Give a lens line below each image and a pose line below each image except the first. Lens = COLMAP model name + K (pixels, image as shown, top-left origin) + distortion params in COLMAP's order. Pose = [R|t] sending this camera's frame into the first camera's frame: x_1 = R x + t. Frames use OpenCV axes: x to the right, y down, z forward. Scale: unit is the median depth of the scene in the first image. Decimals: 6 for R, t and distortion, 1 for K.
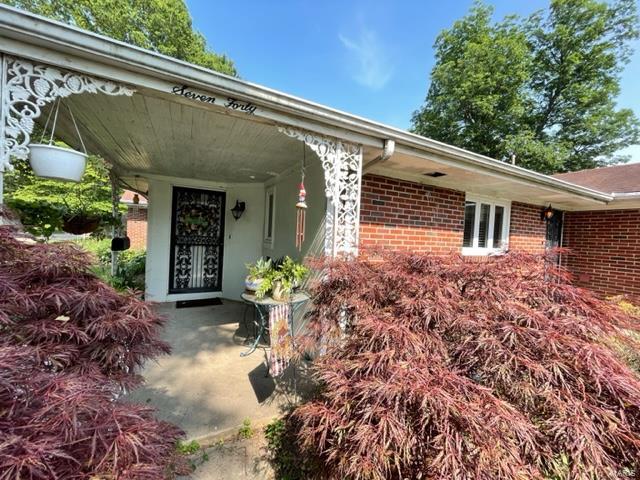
lens RADIAL K [[258.2, 0, 321.1], [0, 258.2, 243.2], [0, 0, 1]] dist [-0.004041, 0.000602]
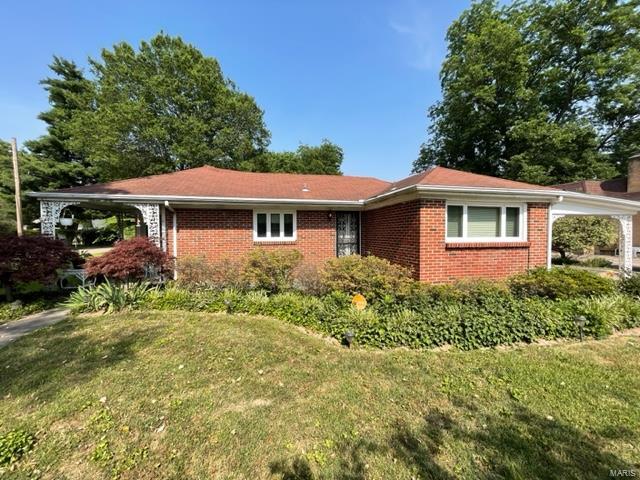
lens RADIAL K [[258.2, 0, 319.3], [0, 258.2, 239.8], [0, 0, 1]] dist [-0.004041, 0.000602]
pose [[0.967204, -0.037247, -0.251255, 1.364288], [0.037365, 0.999292, -0.004303, 0.054815], [0.251238, -0.005227, 0.967911, -0.690899]]
